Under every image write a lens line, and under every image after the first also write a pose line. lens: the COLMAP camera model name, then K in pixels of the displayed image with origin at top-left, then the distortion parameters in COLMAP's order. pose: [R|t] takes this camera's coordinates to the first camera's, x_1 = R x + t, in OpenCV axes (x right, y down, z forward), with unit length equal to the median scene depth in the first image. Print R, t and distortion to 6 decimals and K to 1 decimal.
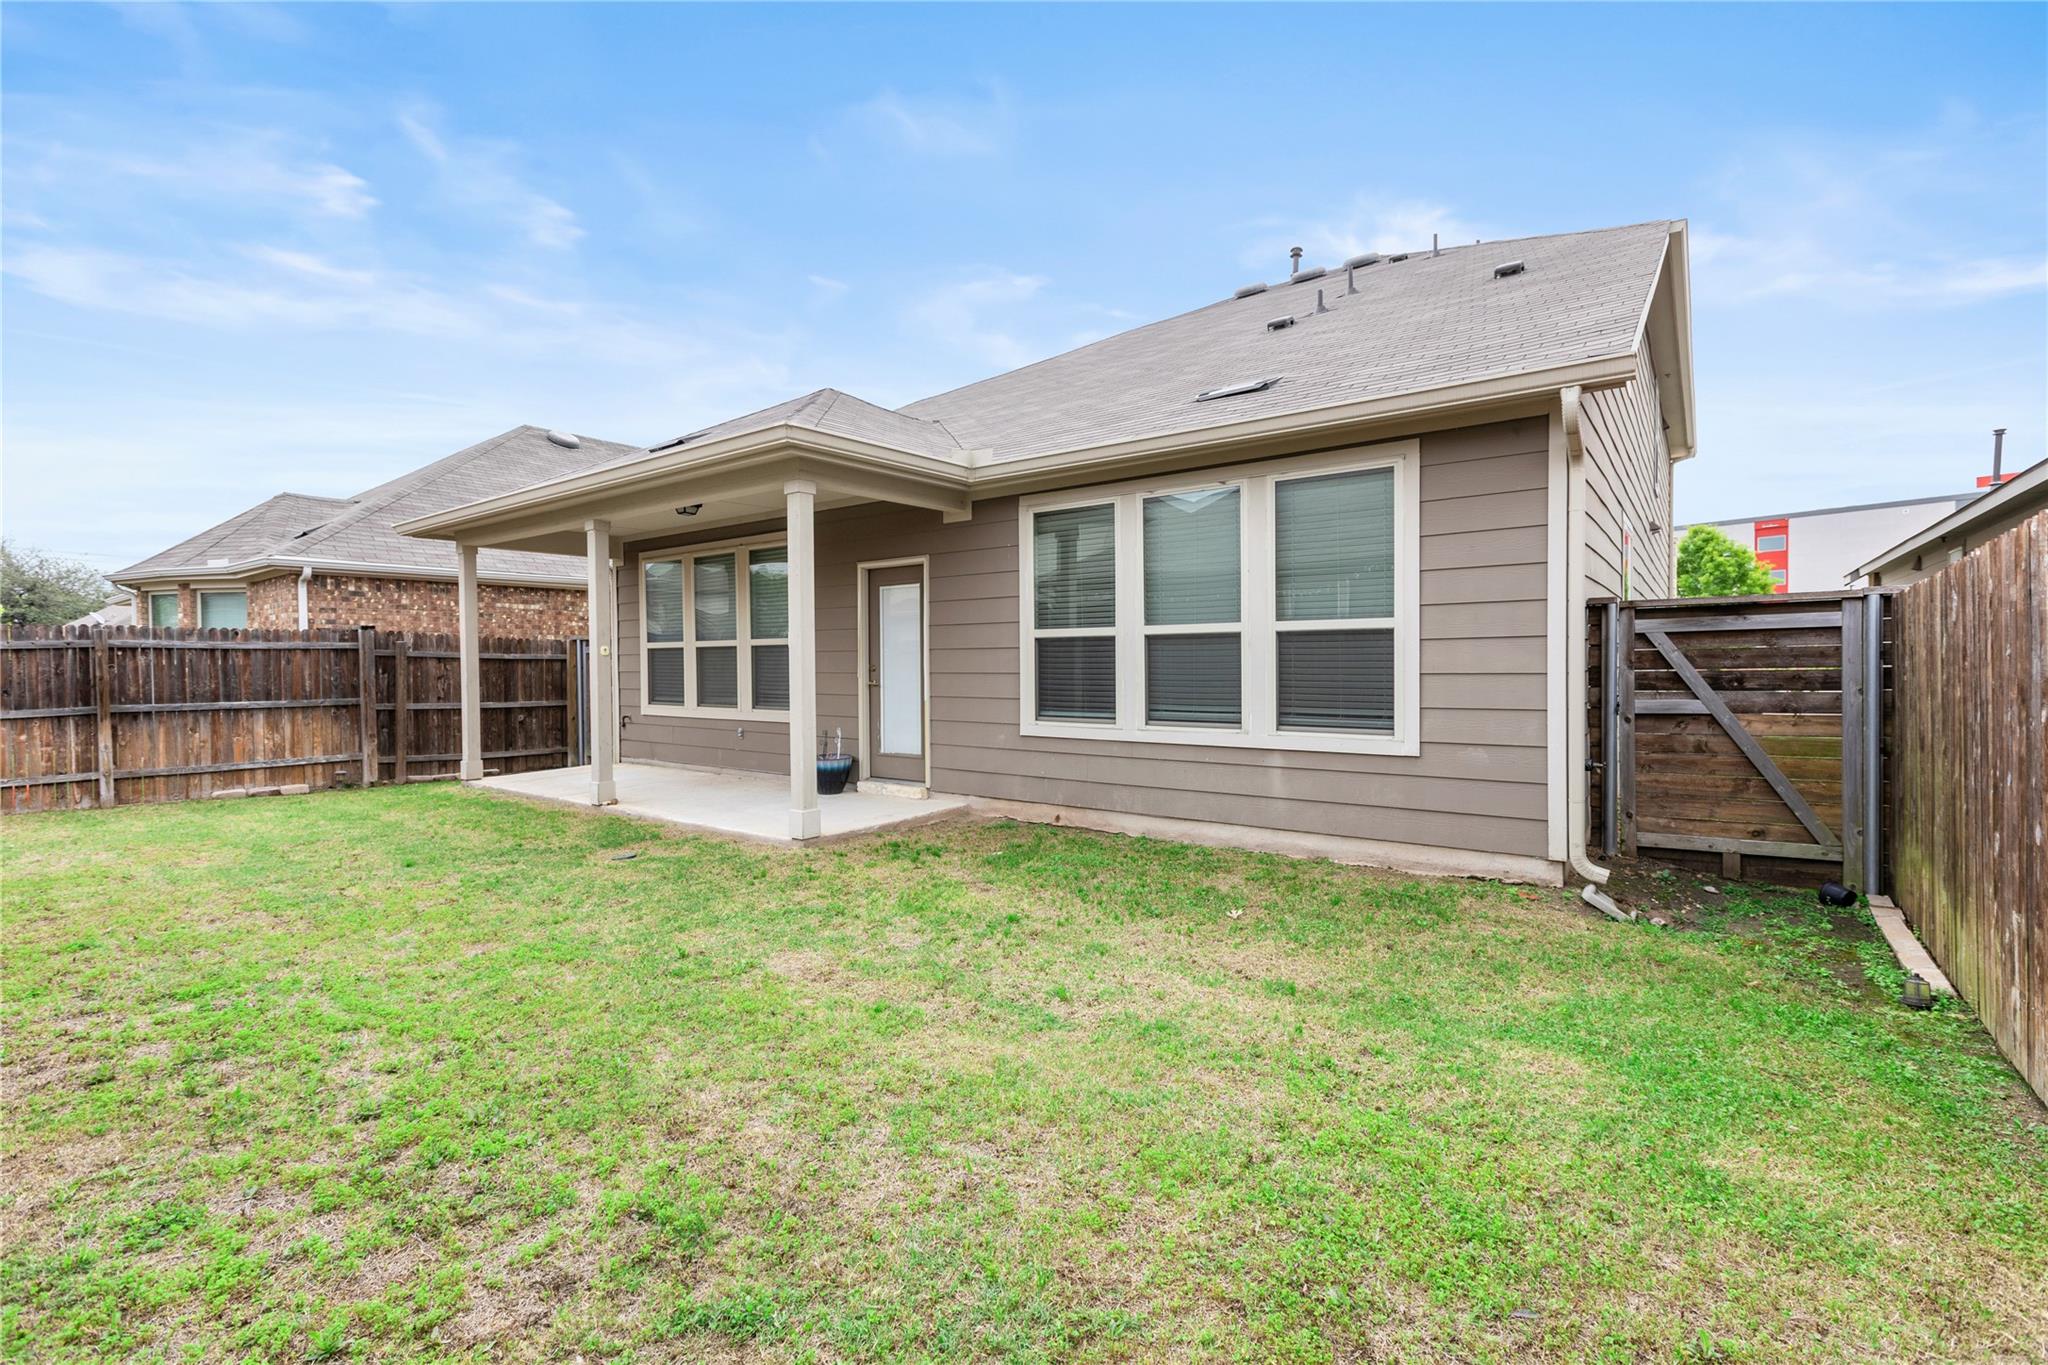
lens RADIAL K [[903.0, 0, 1041.0], [0, 903.0, 676.5], [0, 0, 1]] dist [0.000676, -0.000575]
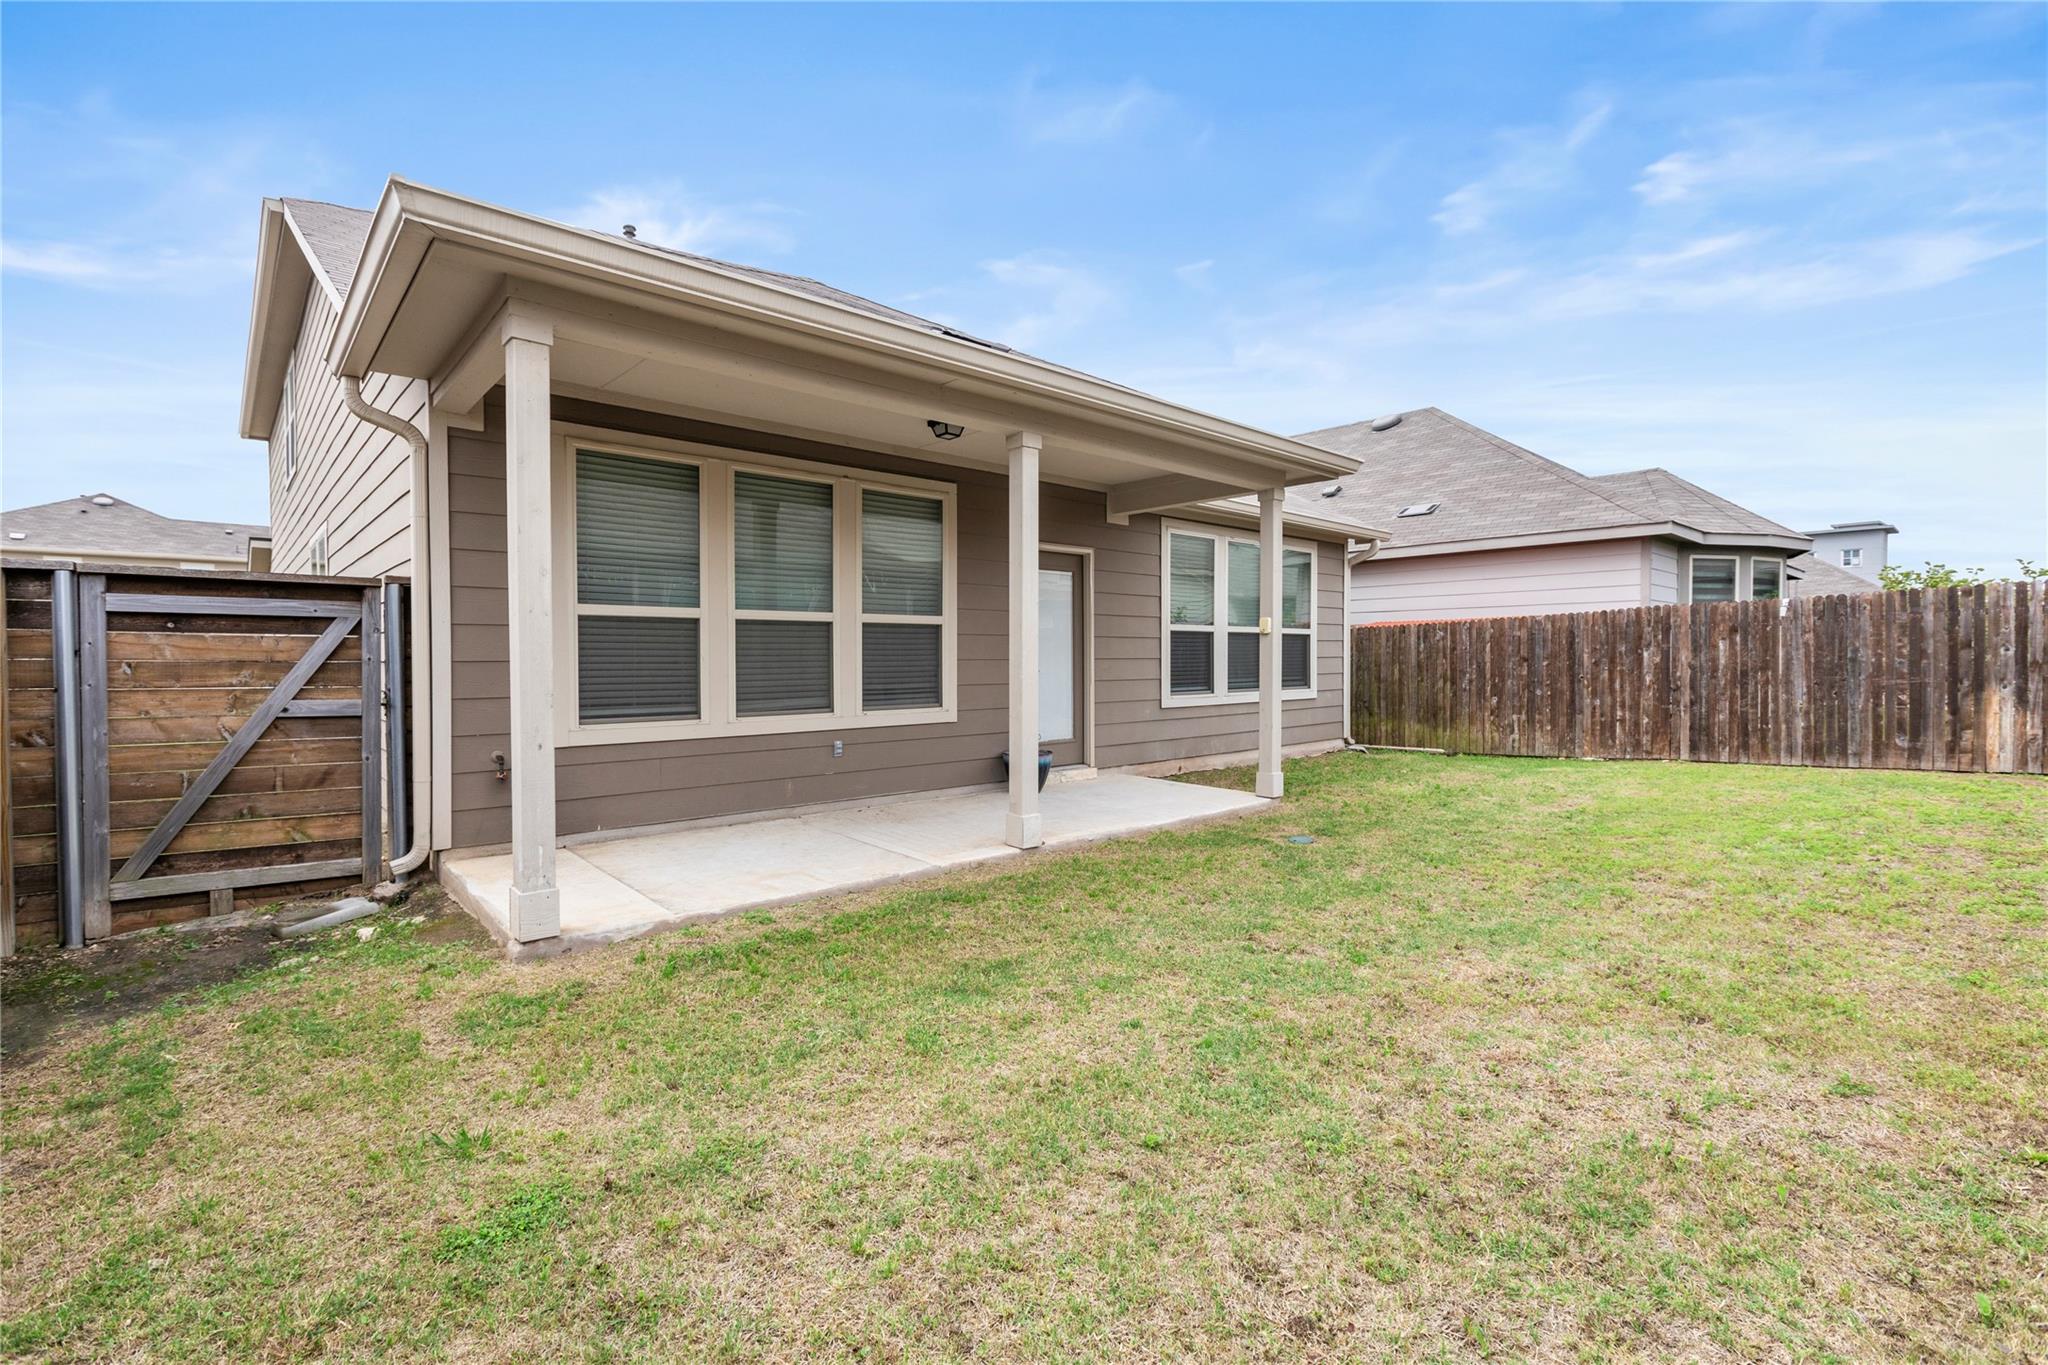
lens RADIAL K [[903.0, 0, 1025.3], [0, 903.0, 671.6], [0, 0, 1]] dist [0.000676, -0.000575]
pose [[0.193376, -0.015672, 0.980999, -1.229452], [0.010073, 0.999851, 0.013988, -0.004875], [-0.981073, 0.007177, 0.193505, 0.904752]]
